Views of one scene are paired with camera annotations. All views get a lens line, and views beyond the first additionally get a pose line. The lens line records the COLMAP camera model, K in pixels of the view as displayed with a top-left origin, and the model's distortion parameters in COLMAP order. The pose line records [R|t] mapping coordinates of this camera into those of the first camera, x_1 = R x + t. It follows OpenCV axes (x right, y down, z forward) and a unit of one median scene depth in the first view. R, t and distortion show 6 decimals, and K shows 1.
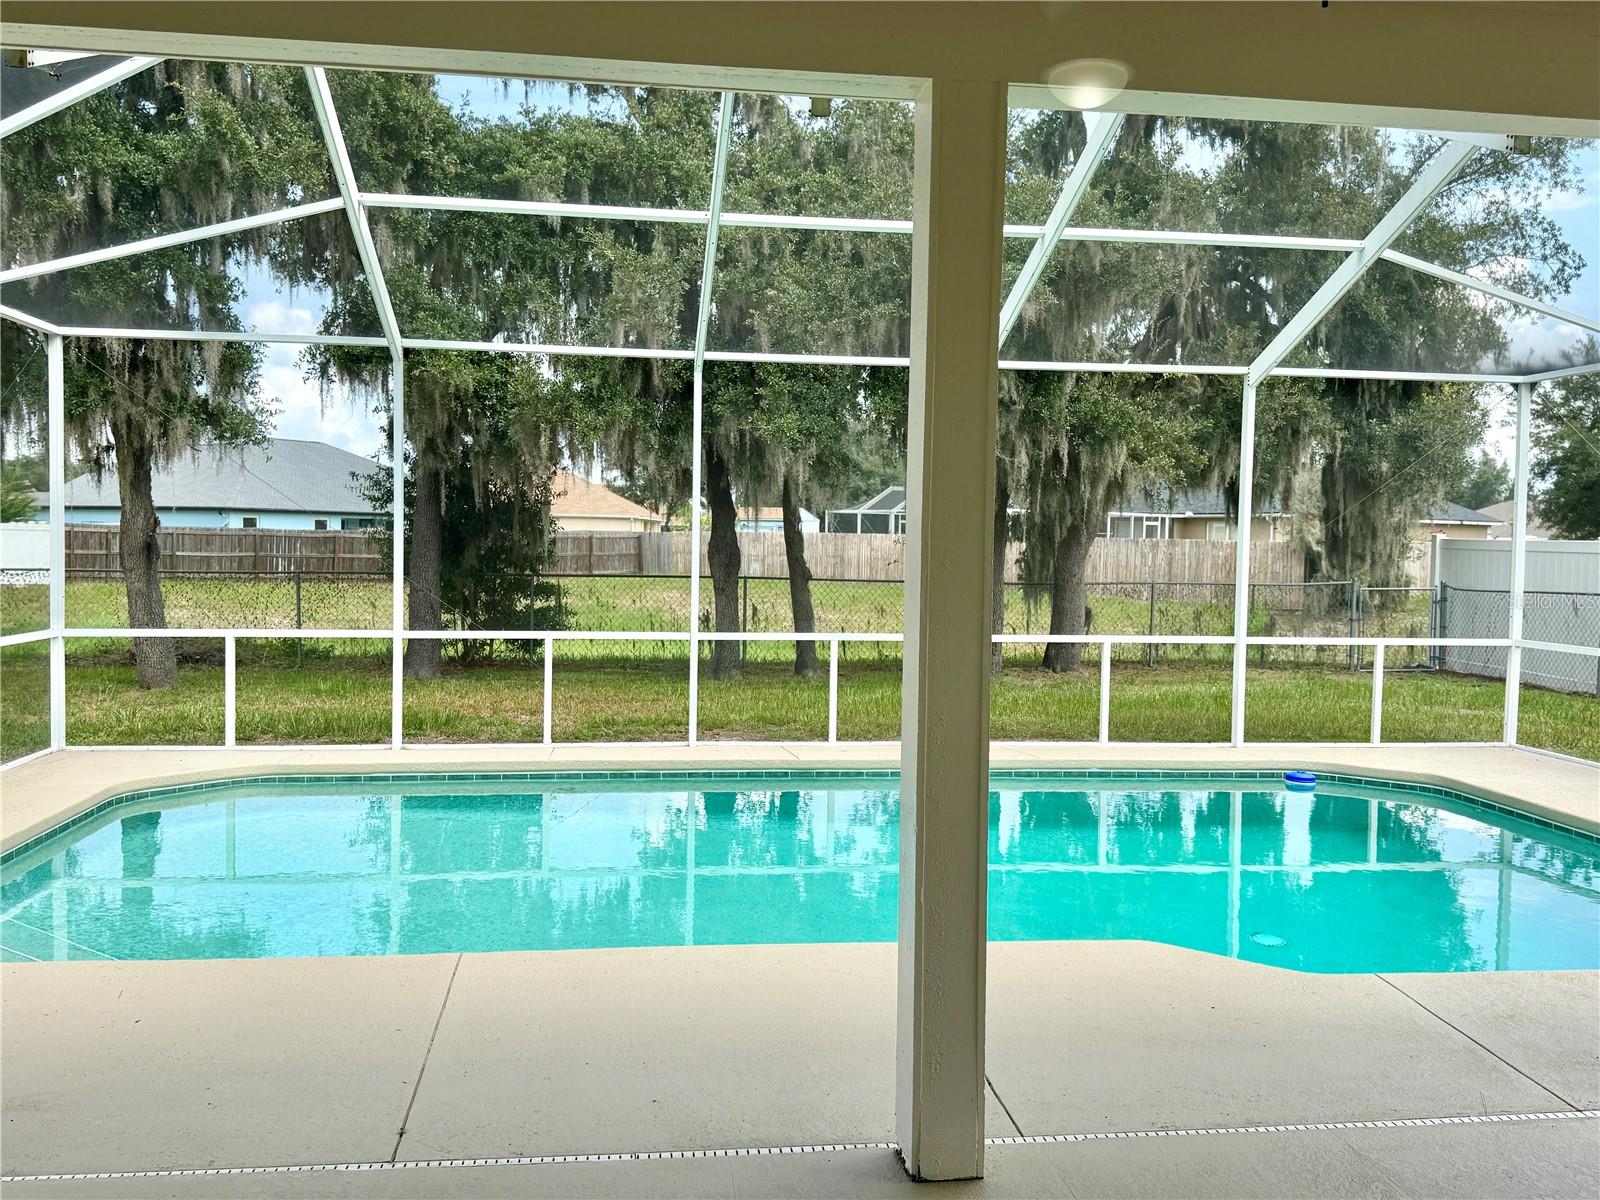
lens RADIAL K [[1365.3, 0, 796.9], [0, 1365.3, 602.6], [0, 0, 1]] dist [0.106691, -0.209651]
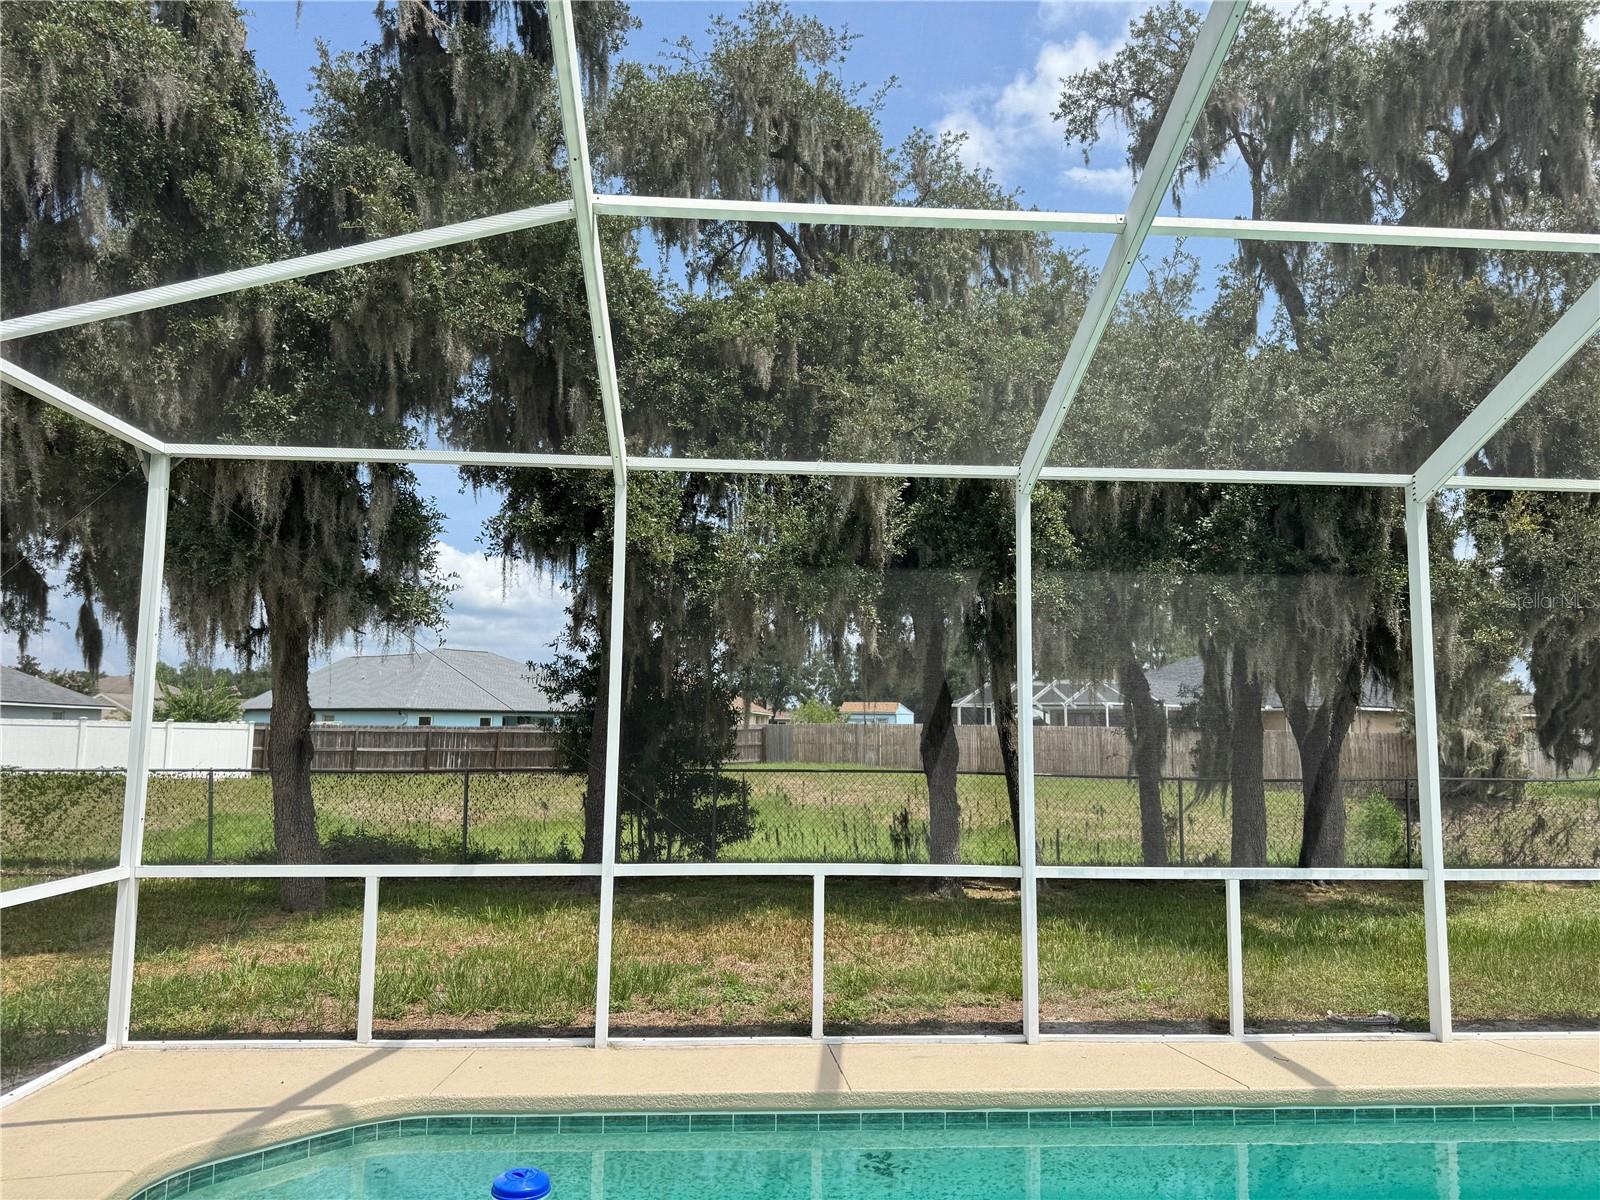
lens RADIAL K [[1118.7, 0, 794.4], [0, 1118.7, 598.9], [0, 0, 1]] dist [0.170485, -0.294443]
pose [[0.997871, -0.013909, -0.063714, -0.113886], [0.003344, 0.986620, -0.163005, -0.013223], [0.065129, 0.162445, 0.984566, 0.303665]]
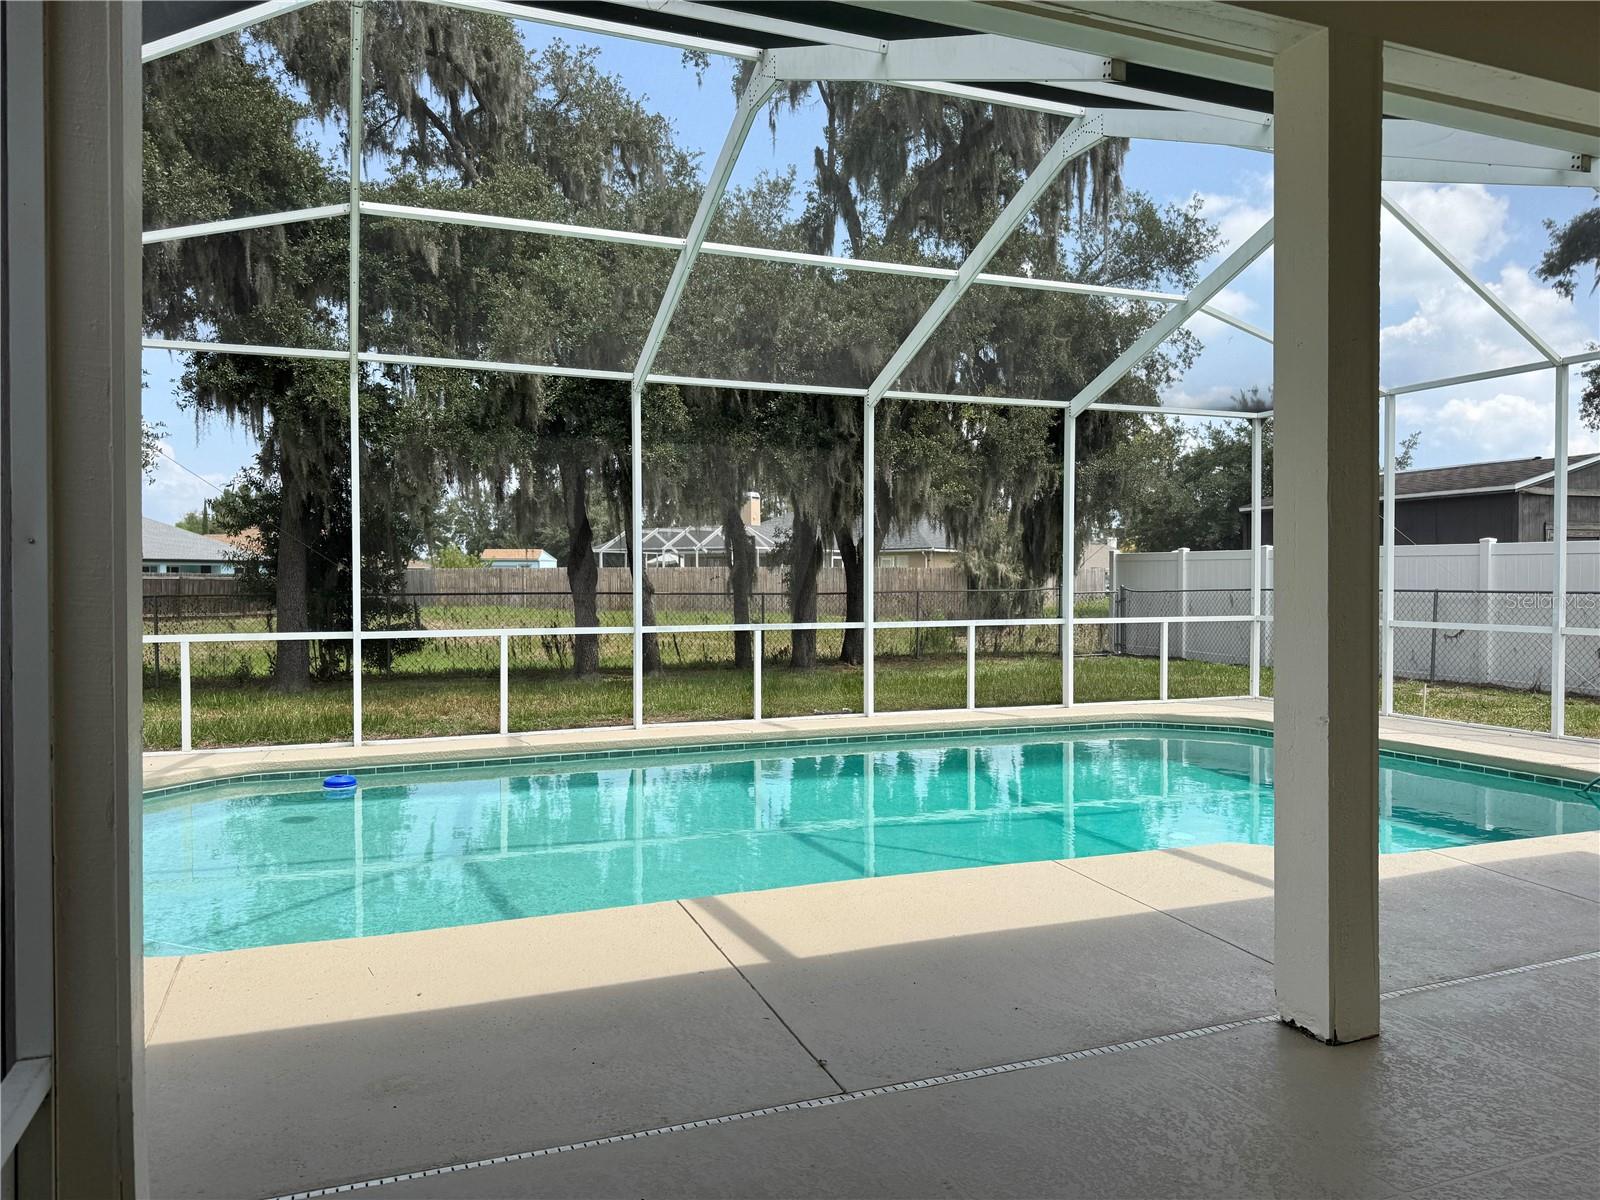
lens RADIAL K [[1118.7, 0, 794.4], [0, 1118.7, 598.9], [0, 0, 1]] dist [0.170485, -0.294443]
pose [[0.968820, -0.023905, 0.246609, -0.130970], [0.030944, 0.999216, -0.024709, 0.019489], [-0.245825, 0.031569, 0.968800, 0.056084]]
